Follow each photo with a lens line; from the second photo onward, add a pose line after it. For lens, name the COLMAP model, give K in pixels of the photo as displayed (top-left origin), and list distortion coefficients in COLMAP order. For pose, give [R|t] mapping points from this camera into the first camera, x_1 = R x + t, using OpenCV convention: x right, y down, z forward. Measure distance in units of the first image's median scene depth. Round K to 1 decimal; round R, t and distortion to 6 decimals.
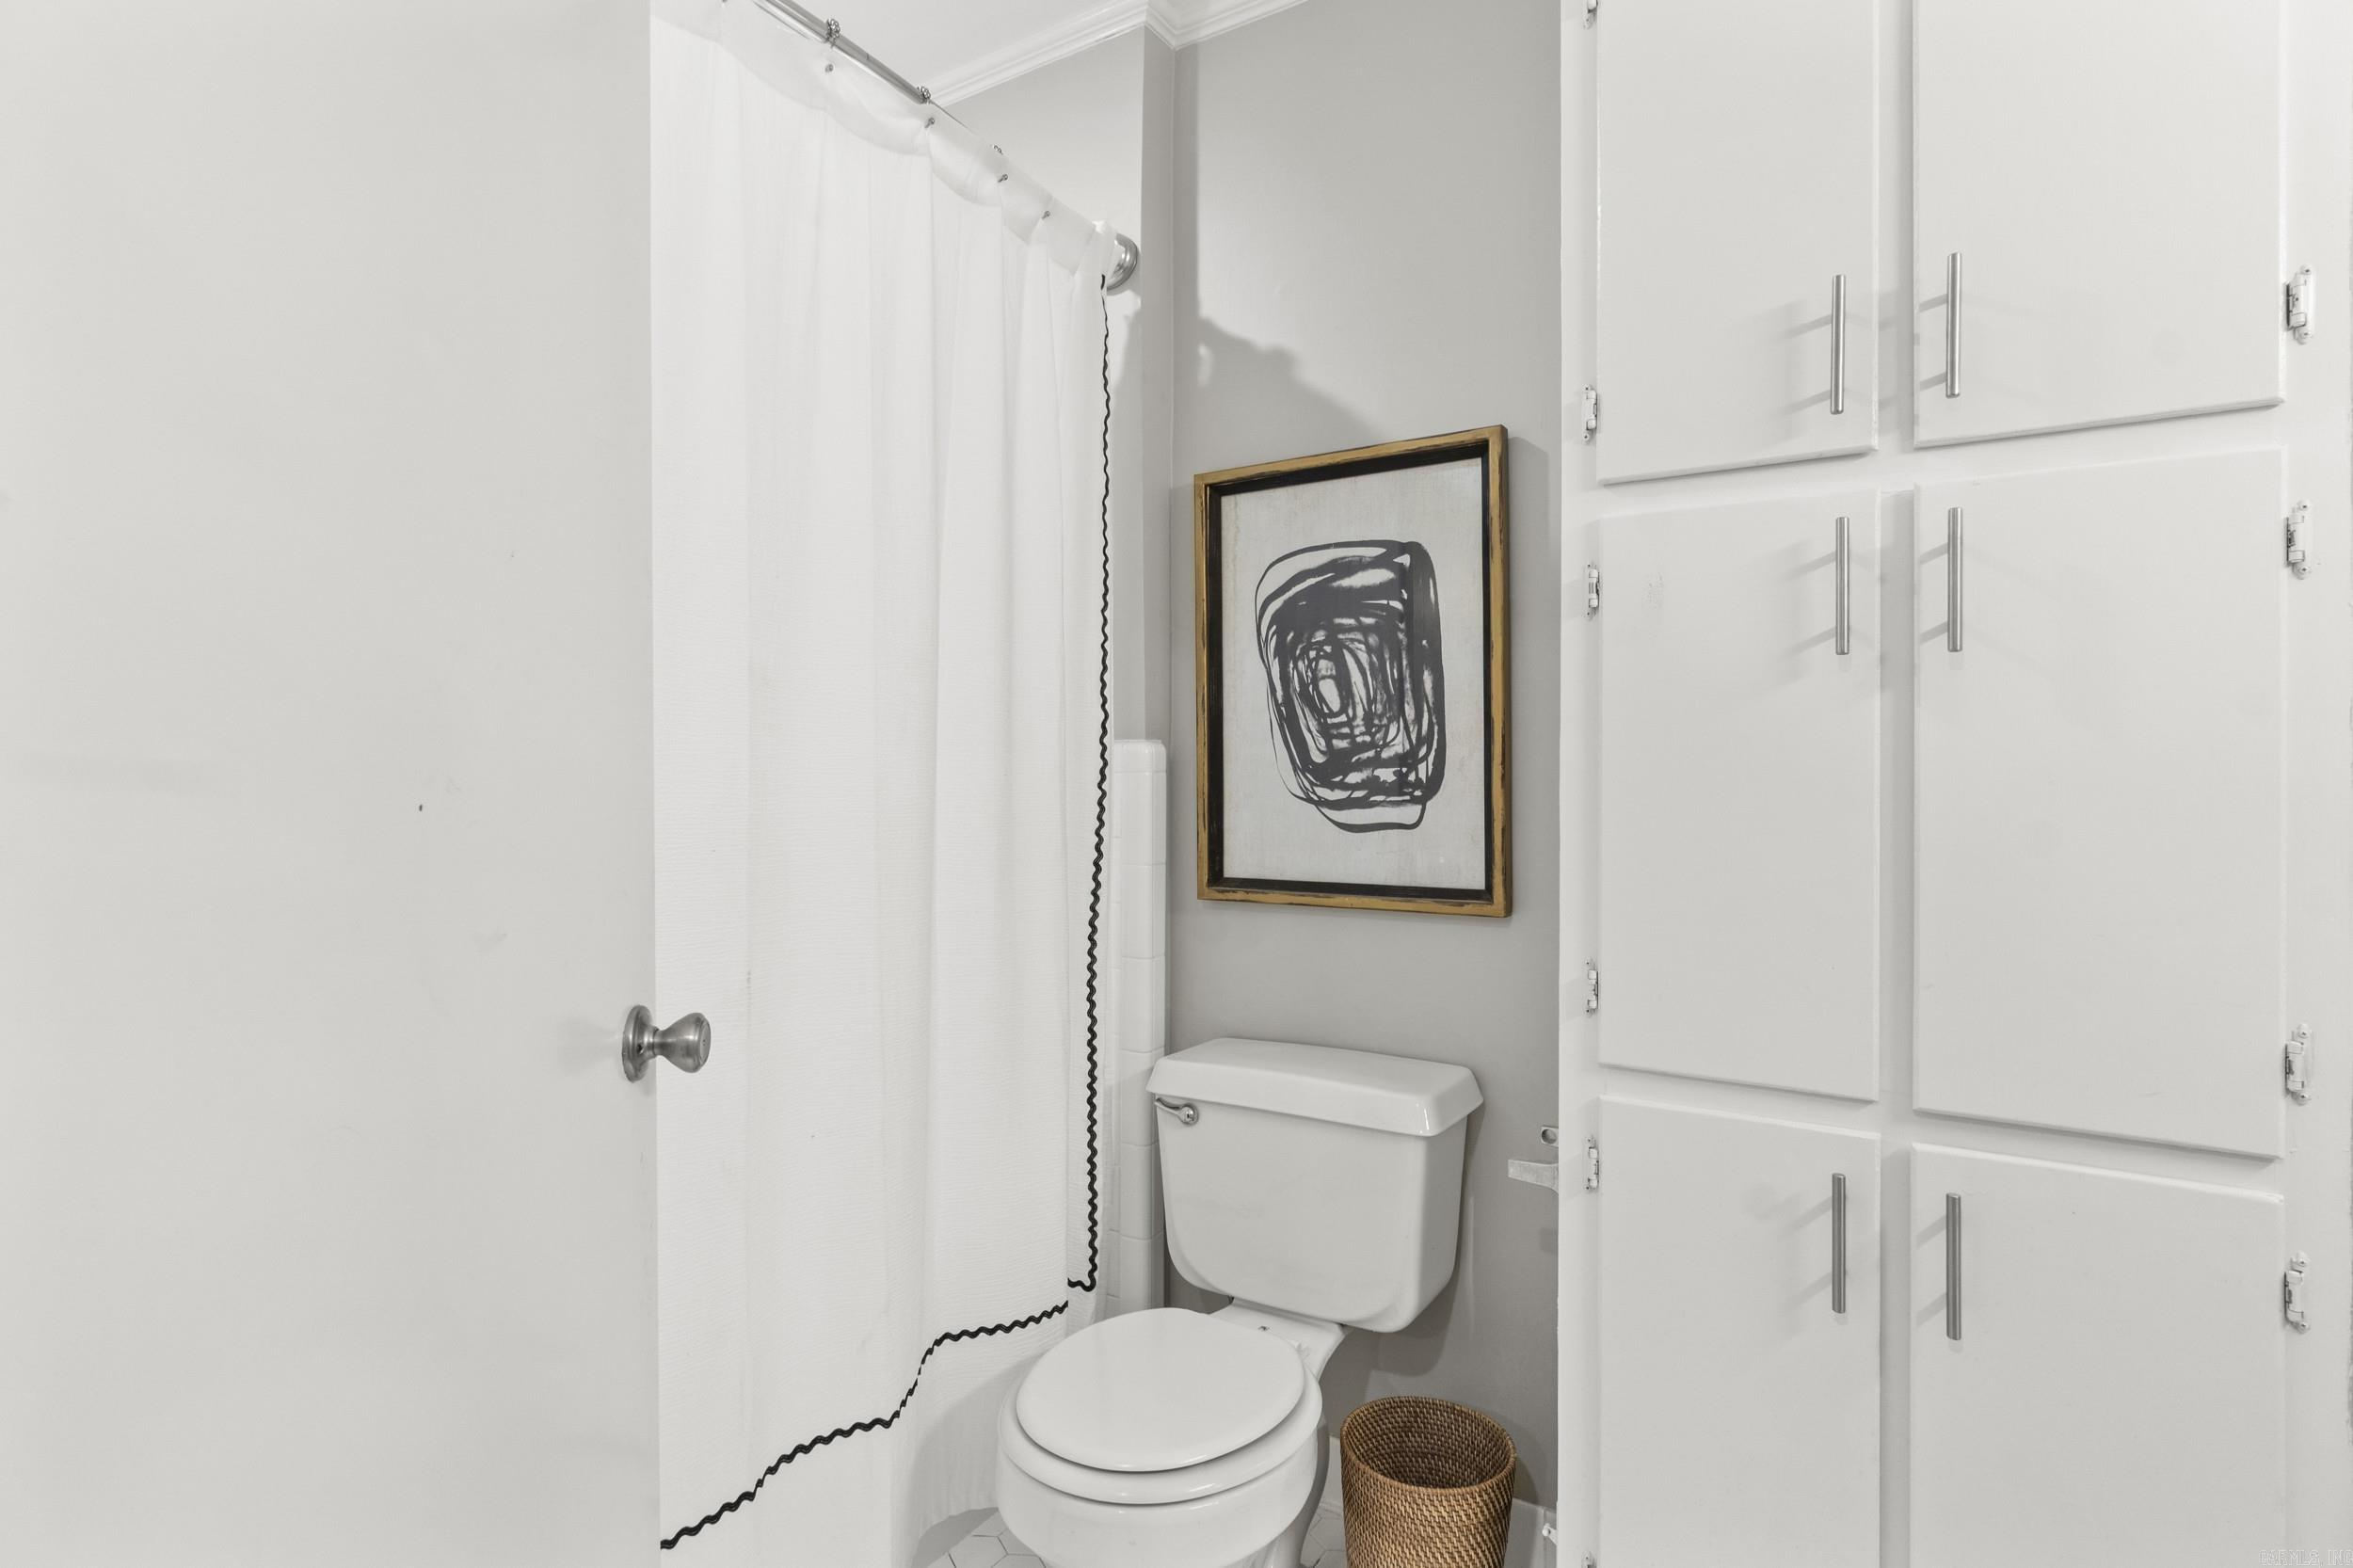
lens RADIAL K [[1213.9, 0, 1175.1], [0, 1213.9, 778.3], [0, 0, 1]] dist [-0.003210, 0.002753]
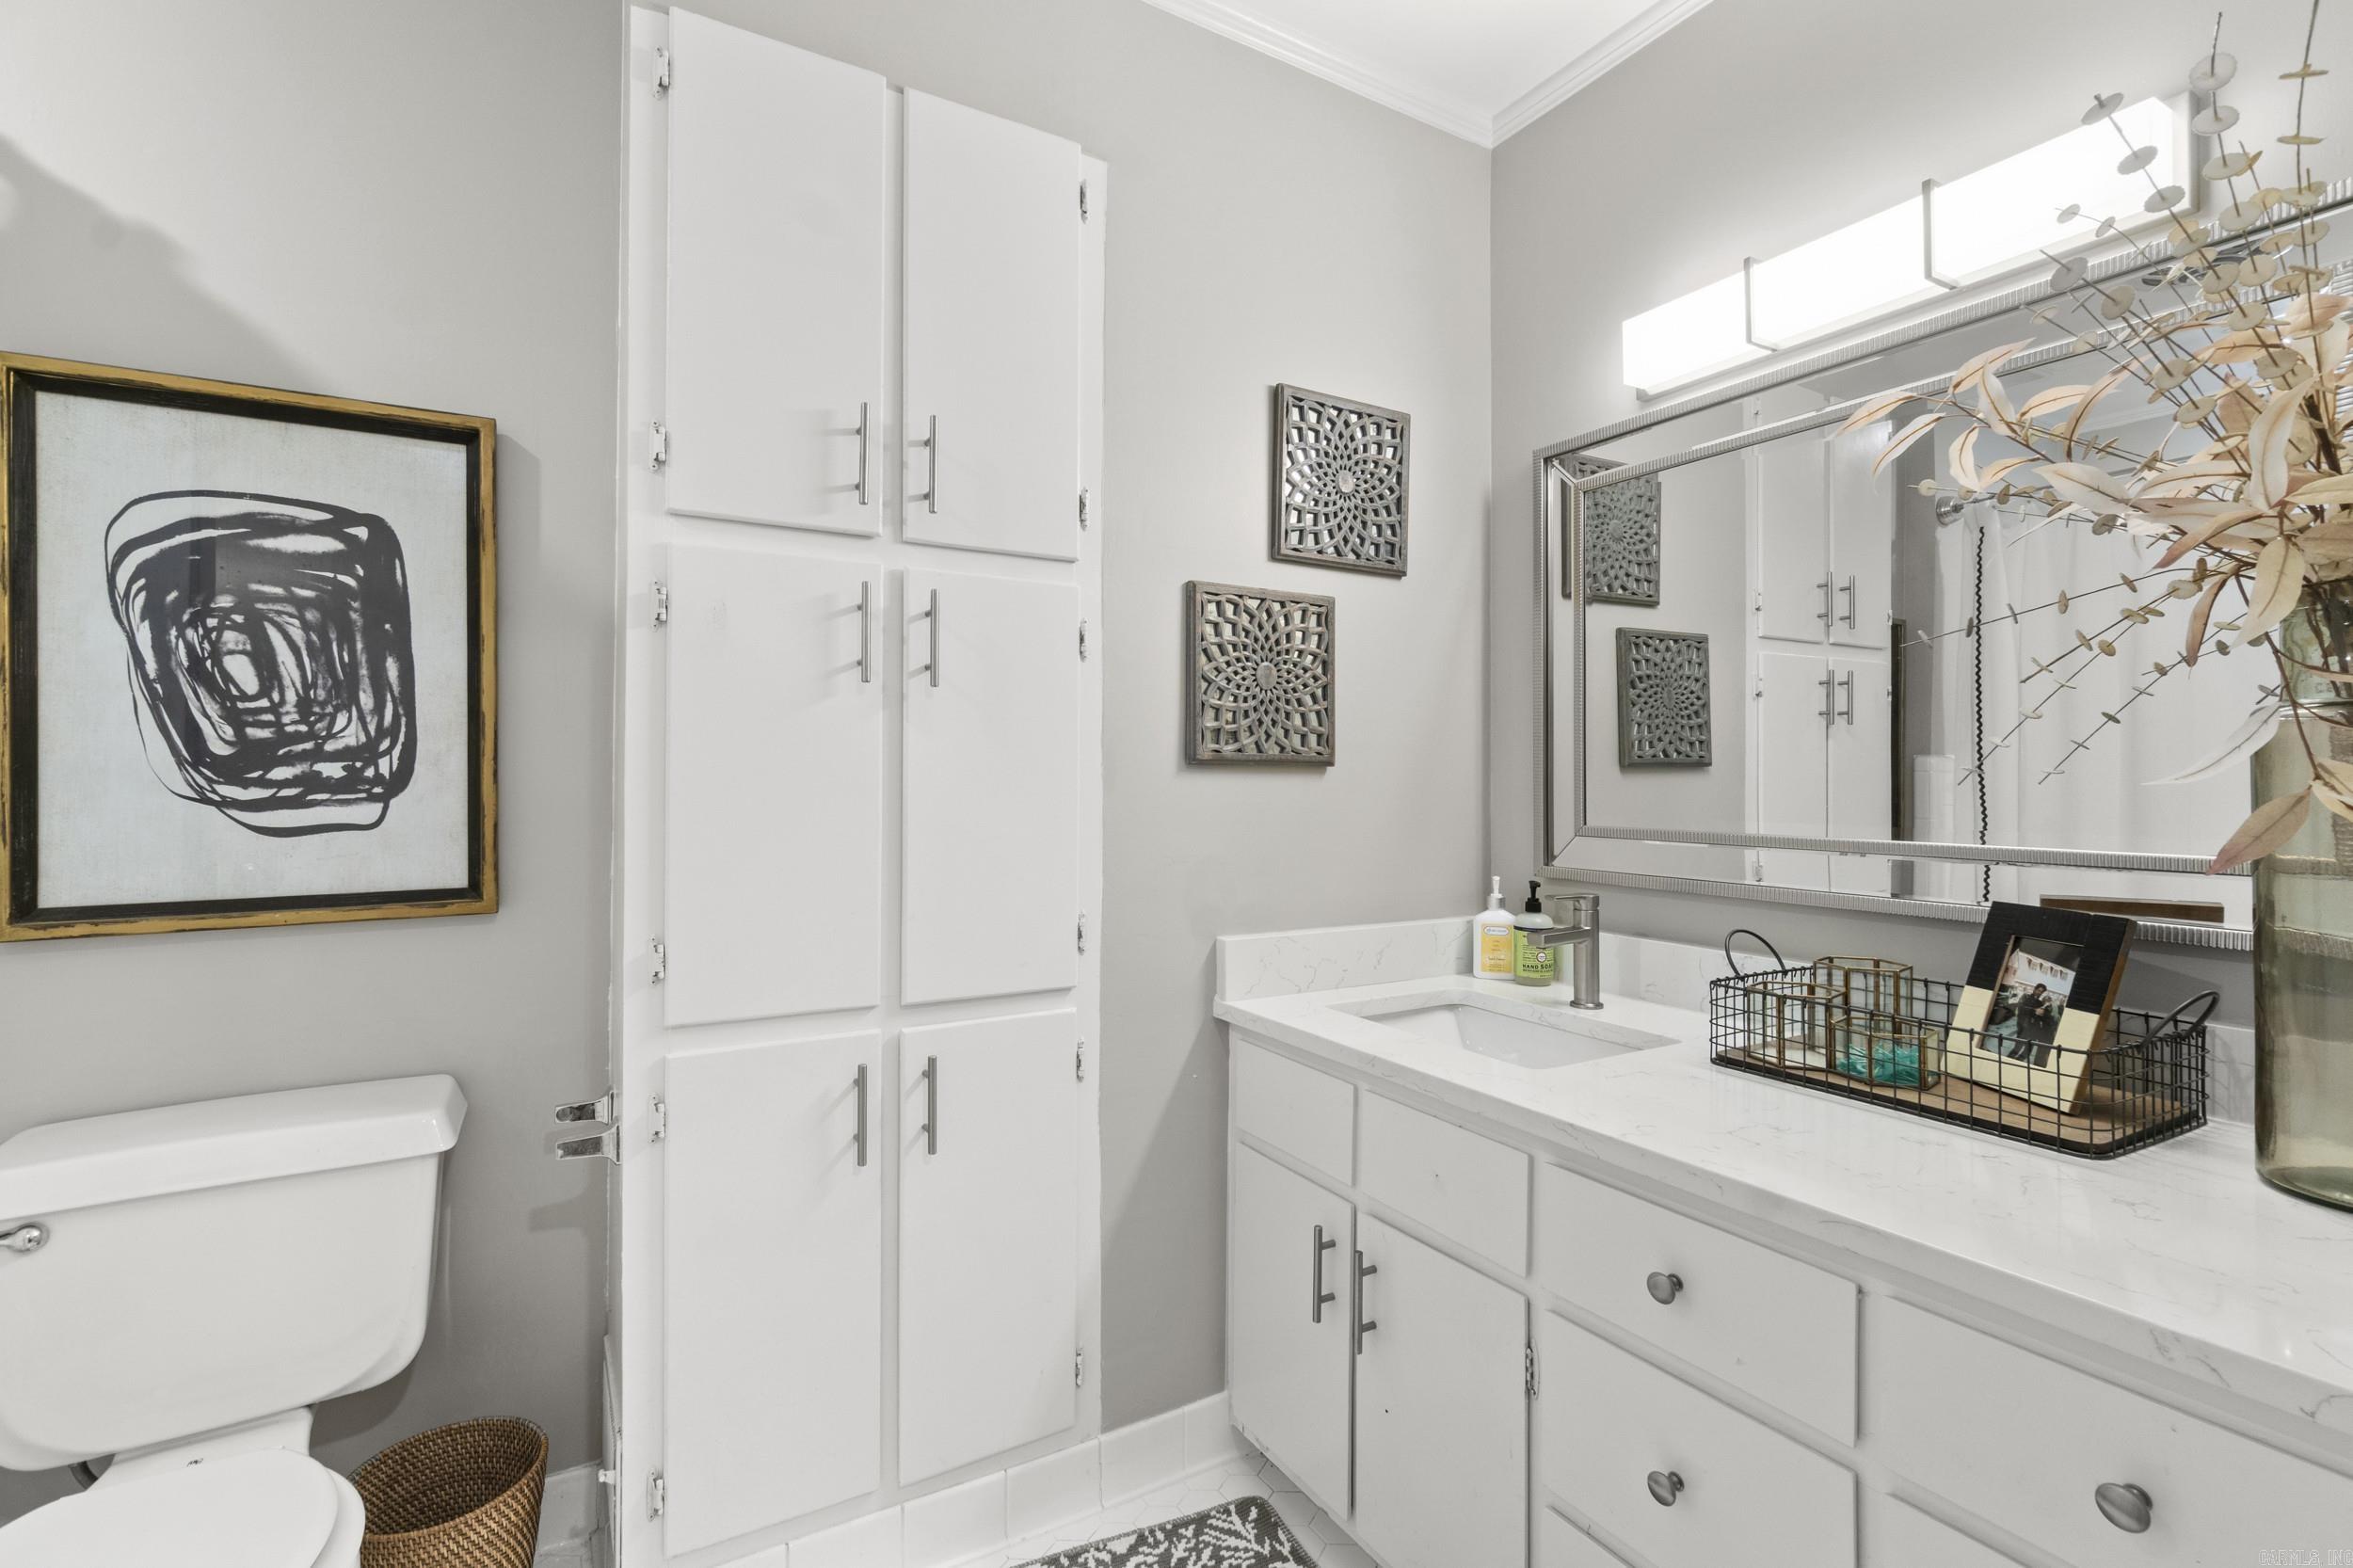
lens RADIAL K [[1031.3, 0, 1175.1], [0, 1031.3, 777.6], [0, 0, 1]] dist [-0.004137, -0.001289]
pose [[0.452144, -0.003260, 0.891939, -0.219123], [0.002653, 0.999994, 0.002310, 0.002574], [-0.891941, 0.001322, 0.452150, 0.112420]]
